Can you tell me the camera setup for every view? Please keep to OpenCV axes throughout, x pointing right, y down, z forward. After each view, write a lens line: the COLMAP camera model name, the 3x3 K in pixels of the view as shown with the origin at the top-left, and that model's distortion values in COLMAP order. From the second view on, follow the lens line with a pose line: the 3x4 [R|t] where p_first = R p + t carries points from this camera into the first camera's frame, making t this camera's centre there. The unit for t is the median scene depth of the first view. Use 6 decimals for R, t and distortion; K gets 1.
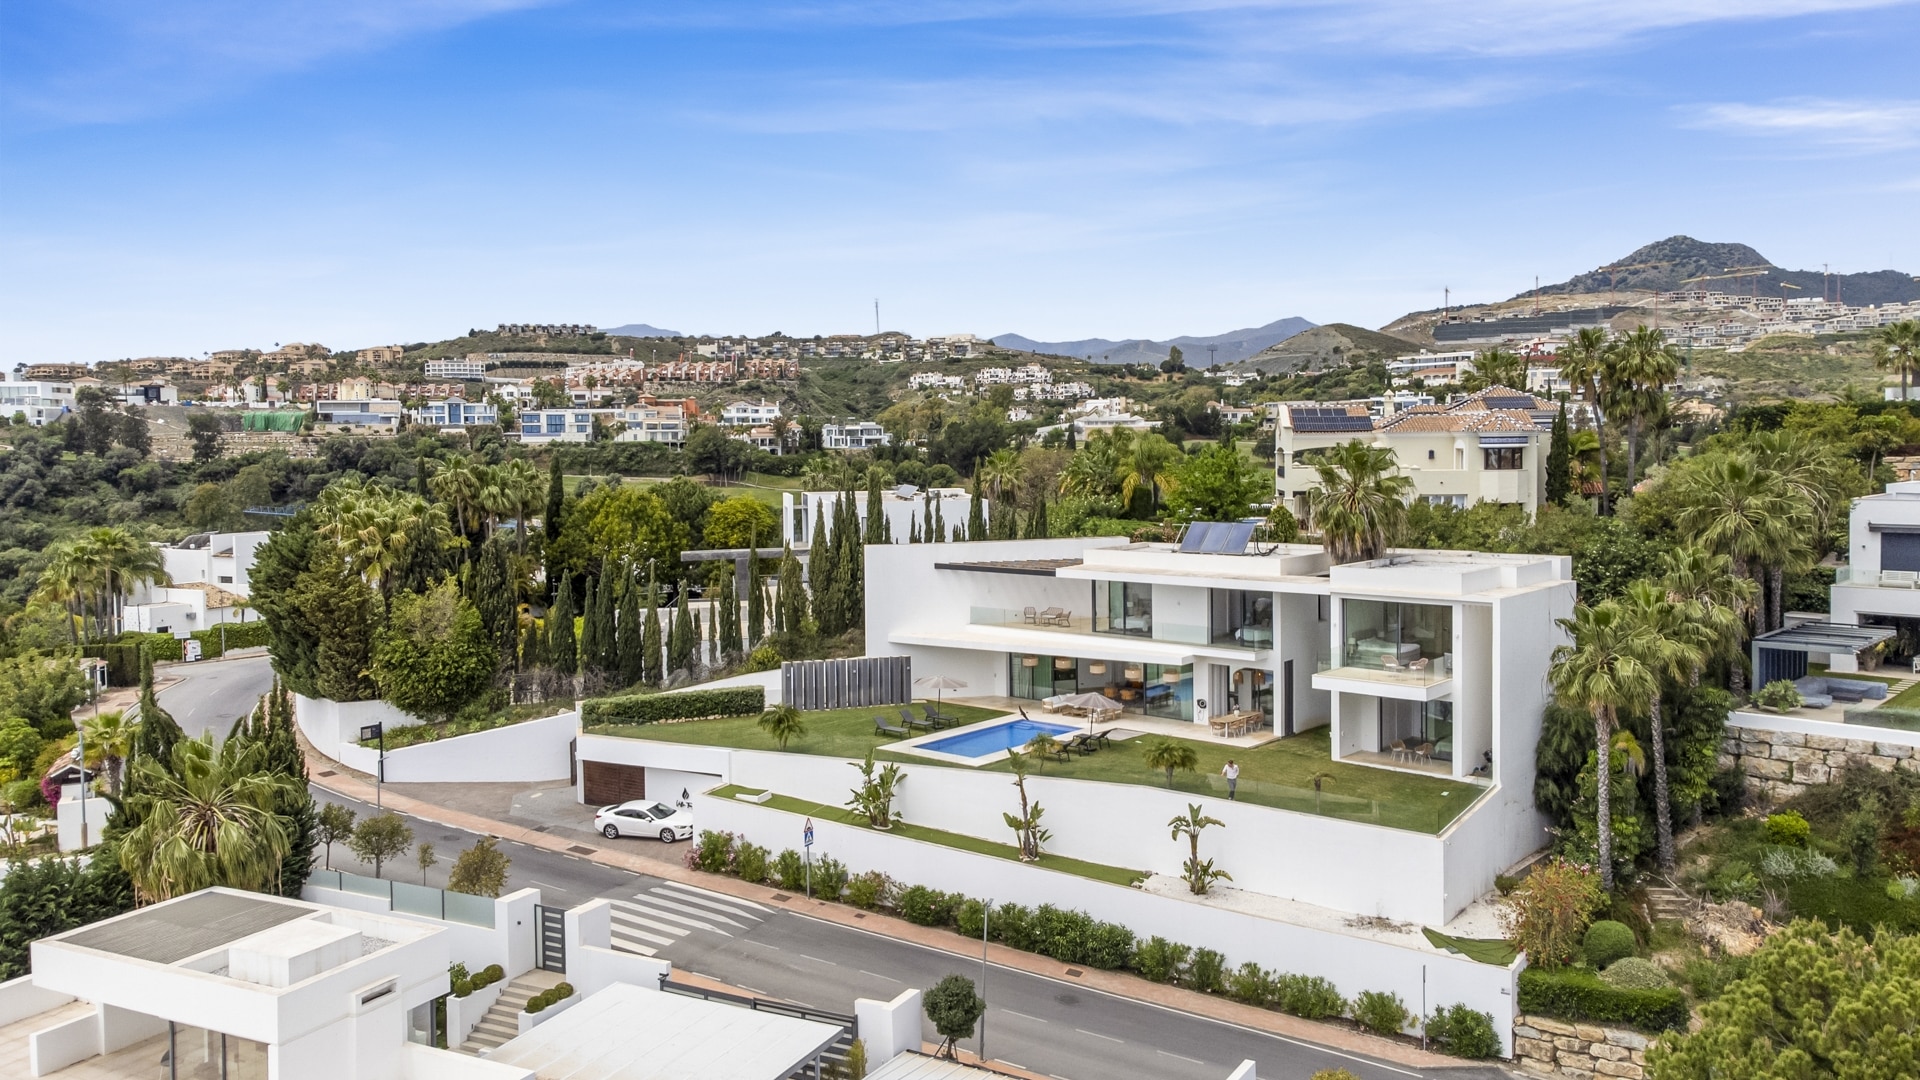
lens RADIAL K [[1447.5, 0, 980.1], [0, 1447.5, 546.4], [0, 0, 1]] dist [0.048360, 0.021328]
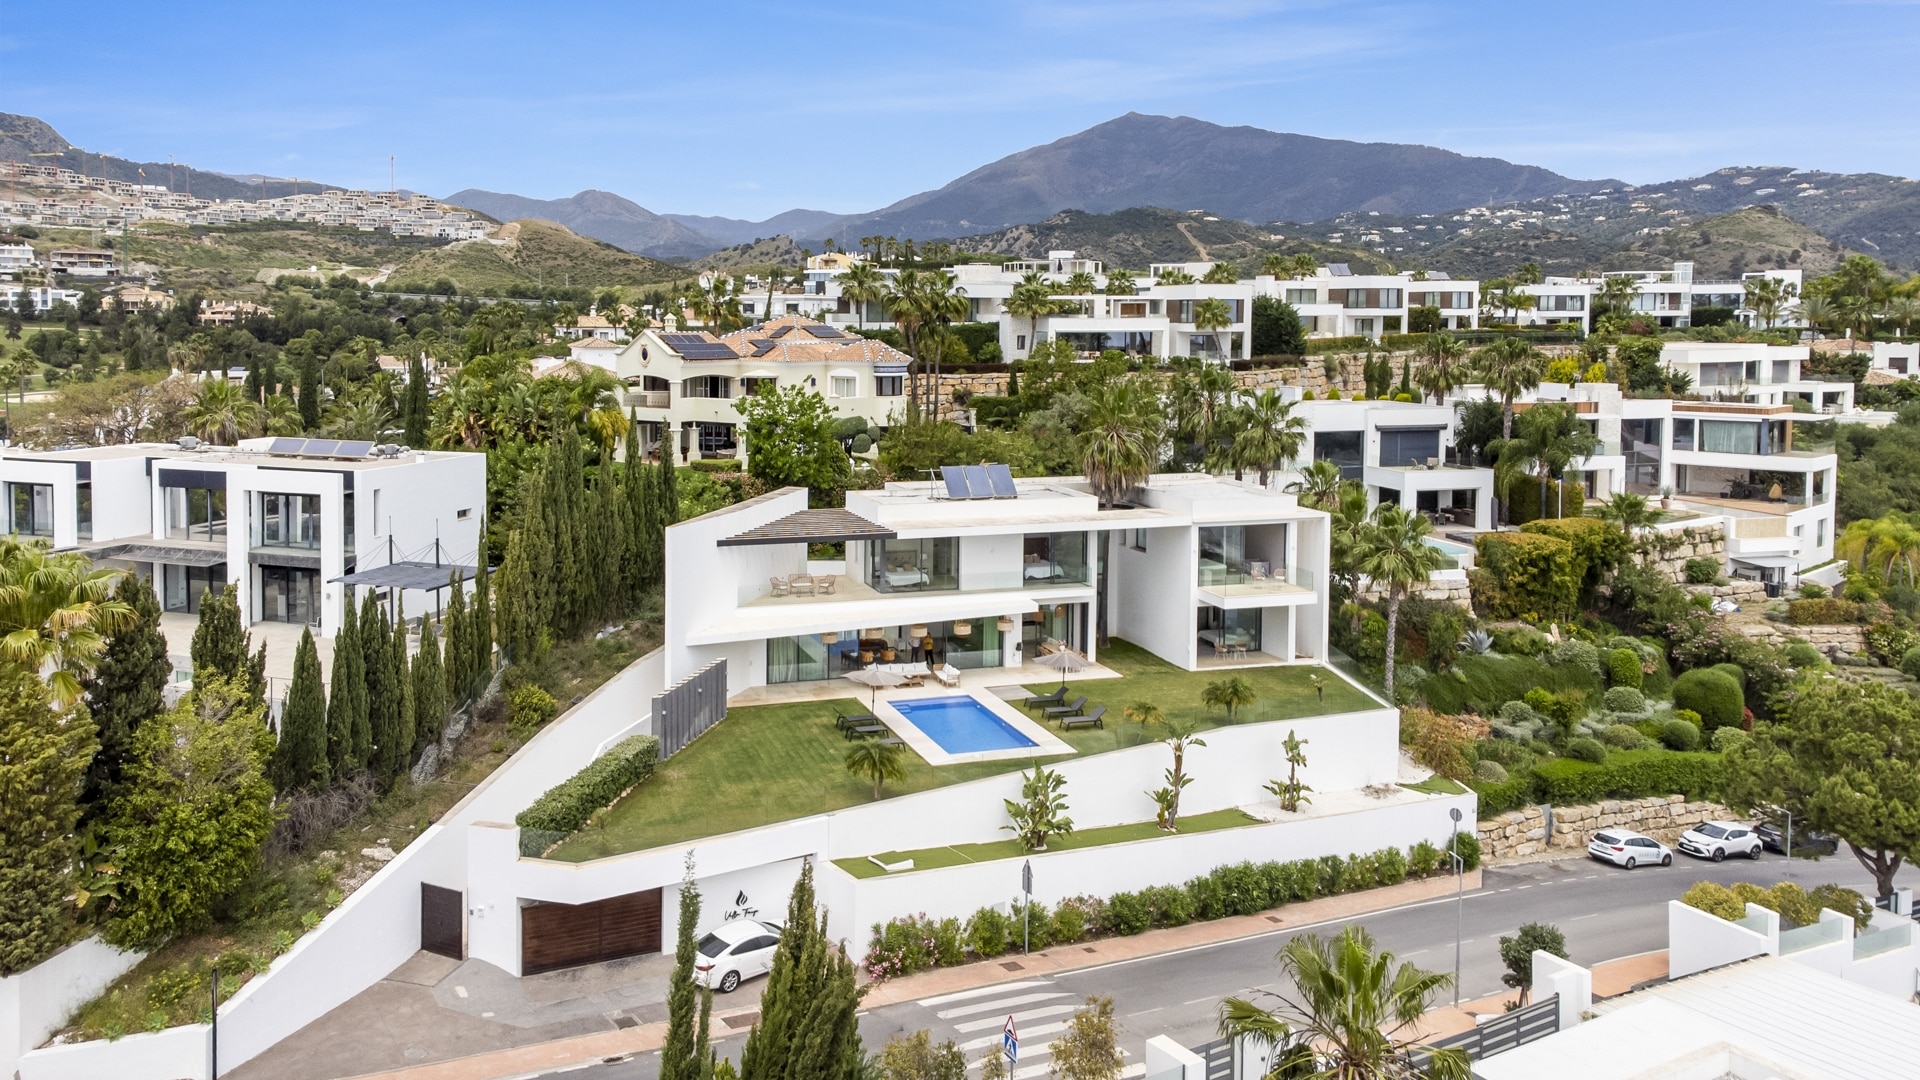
lens RADIAL K [[1447.5, 0, 890.0], [0, 1447.5, 456.5], [0, 0, 1]] dist [0.048360, 0.021328]
pose [[0.540880, -0.070773, 0.838117, -0.643092], [0.054559, 0.997307, 0.049006, -0.068066], [-0.839328, 0.019221, 0.543285, 0.461812]]
